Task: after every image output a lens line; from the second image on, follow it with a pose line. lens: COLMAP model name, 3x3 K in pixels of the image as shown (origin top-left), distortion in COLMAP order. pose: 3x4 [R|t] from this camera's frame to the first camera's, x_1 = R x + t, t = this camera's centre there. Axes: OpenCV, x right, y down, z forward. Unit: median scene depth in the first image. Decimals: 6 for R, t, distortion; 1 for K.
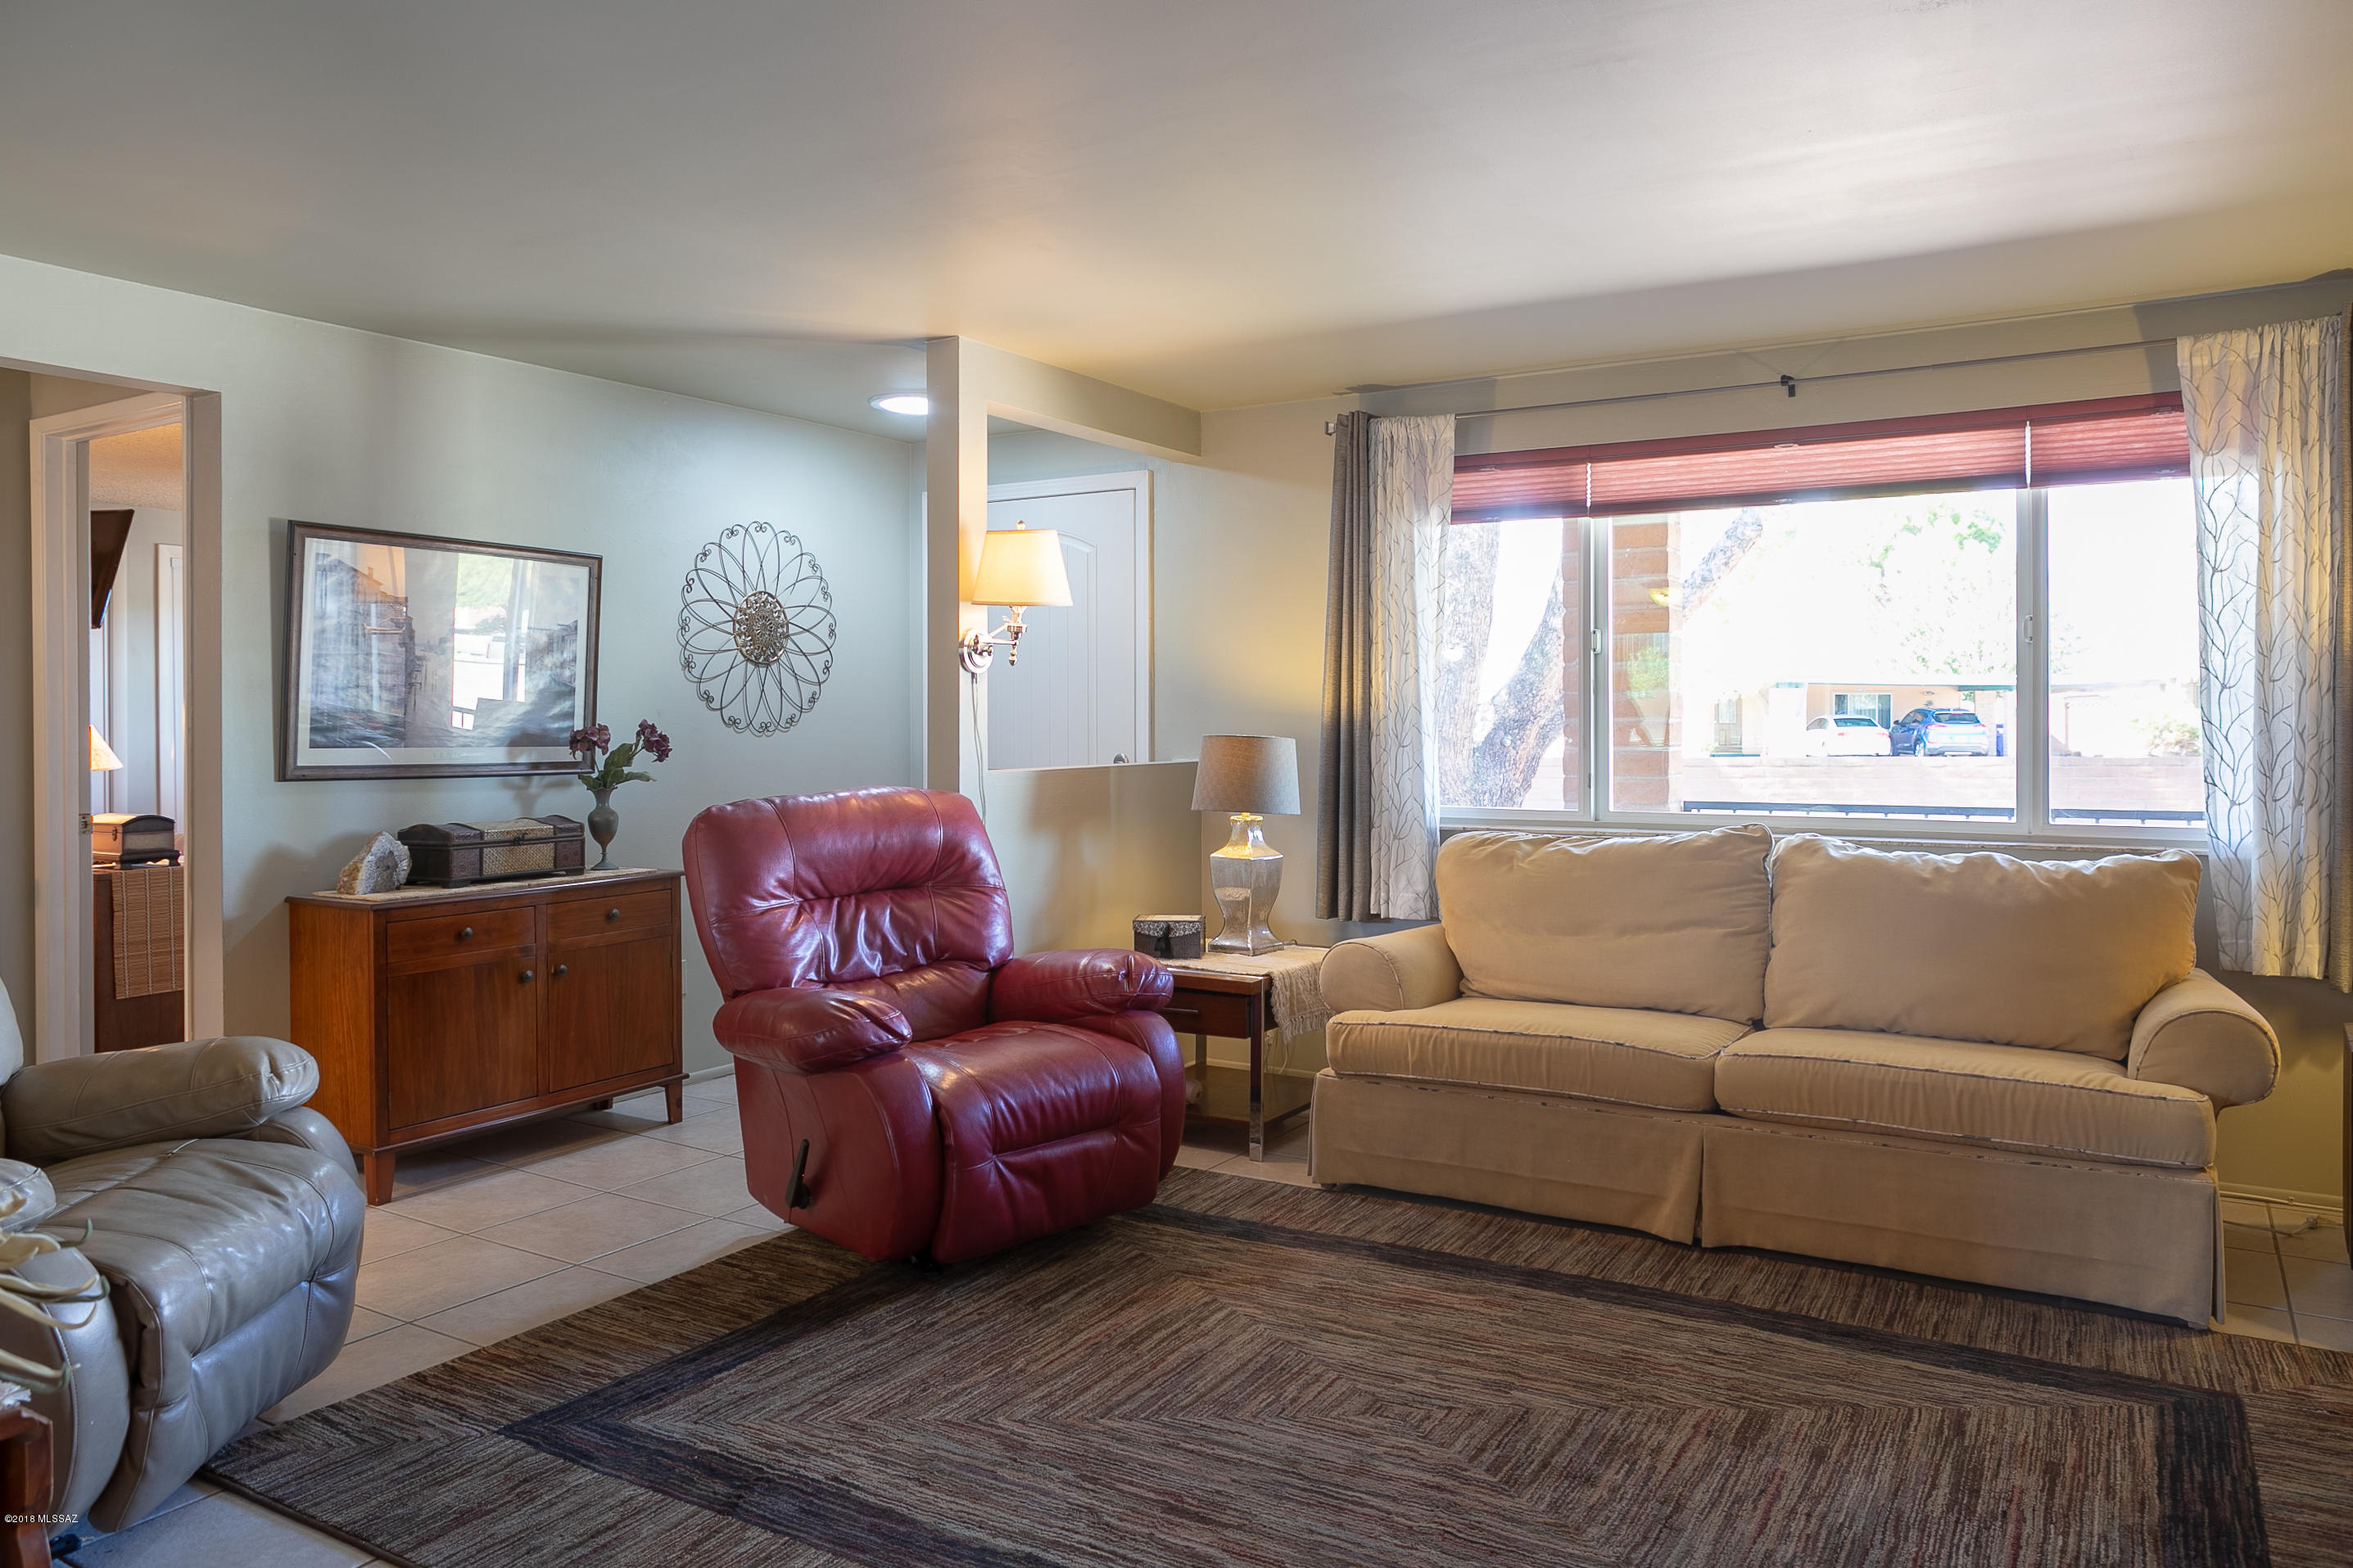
lens RADIAL K [[1594.3, 0, 1167.5], [0, 1594.3, 777.9], [0, 0, 1]] dist [-0.025203, 0.008067]
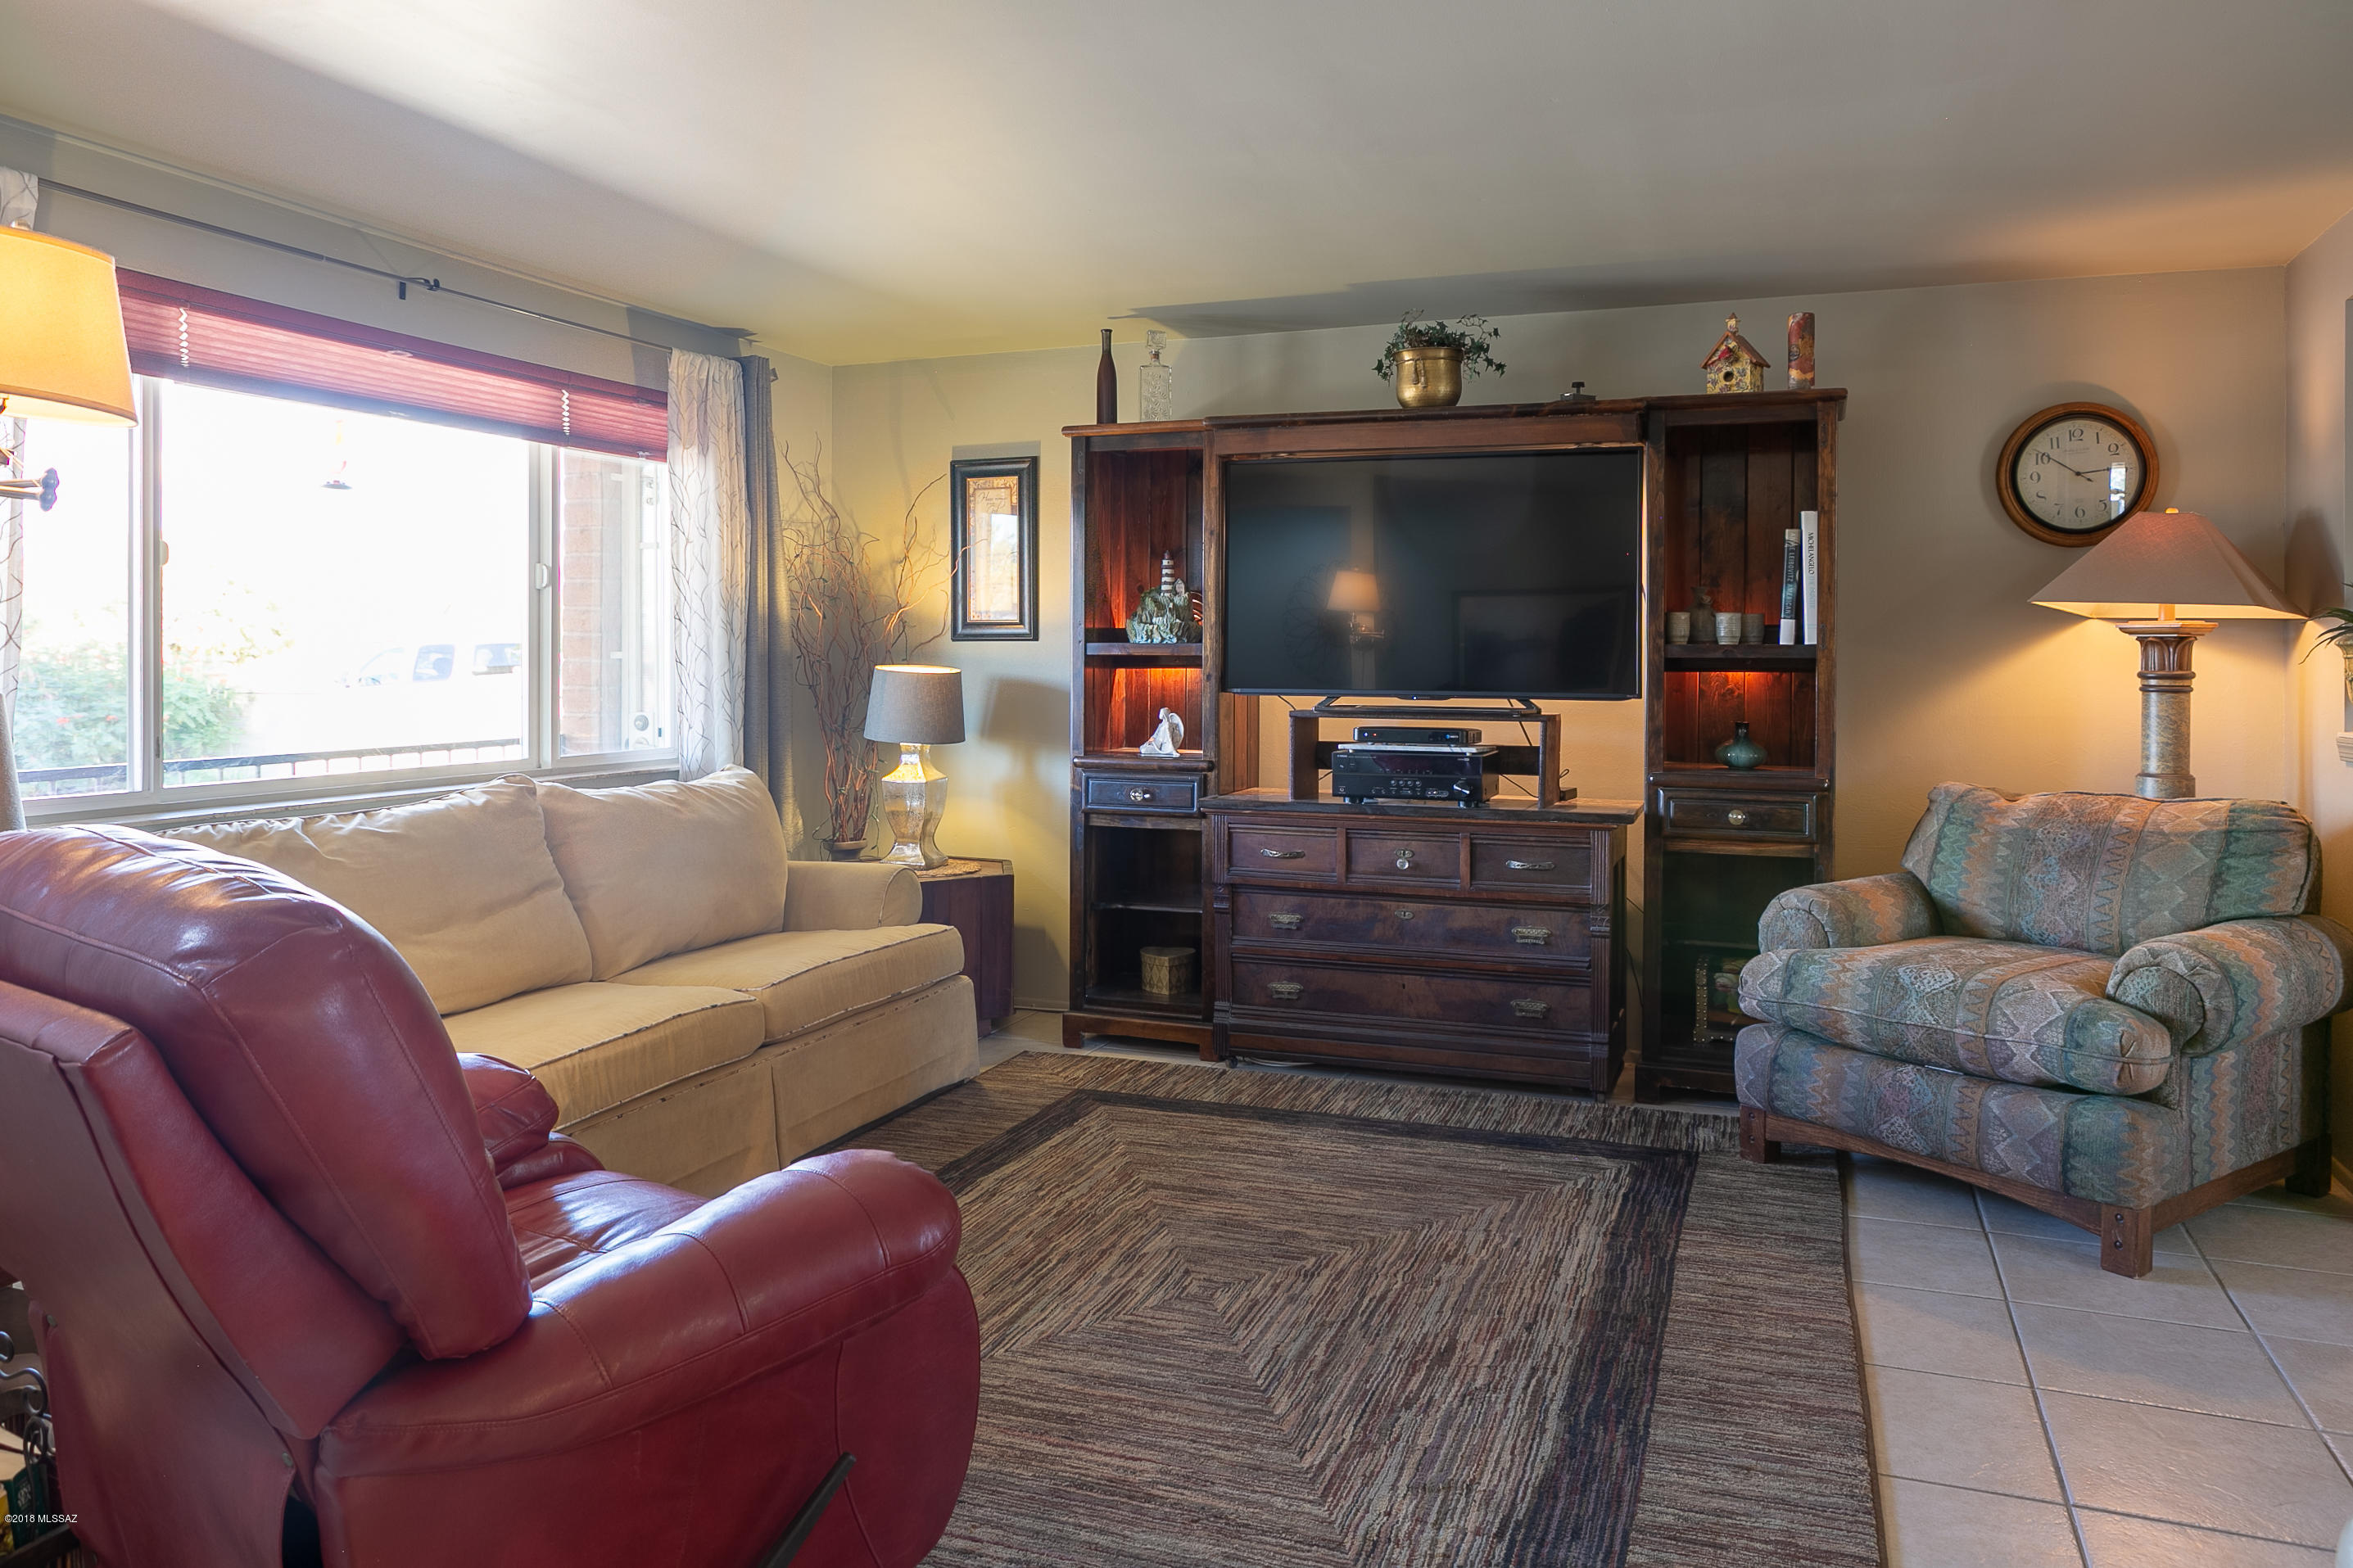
lens RADIAL K [[1654.9, 0, 1176.4], [0, 1654.9, 671.6], [0, 0, 1]] dist [-0.026523, -0.000296]
pose [[-0.186183, -0.004872, 0.982503, -0.910045], [0.037131, 0.999238, 0.011991, -0.038709], [-0.981813, 0.038714, -0.185860, 1.140984]]
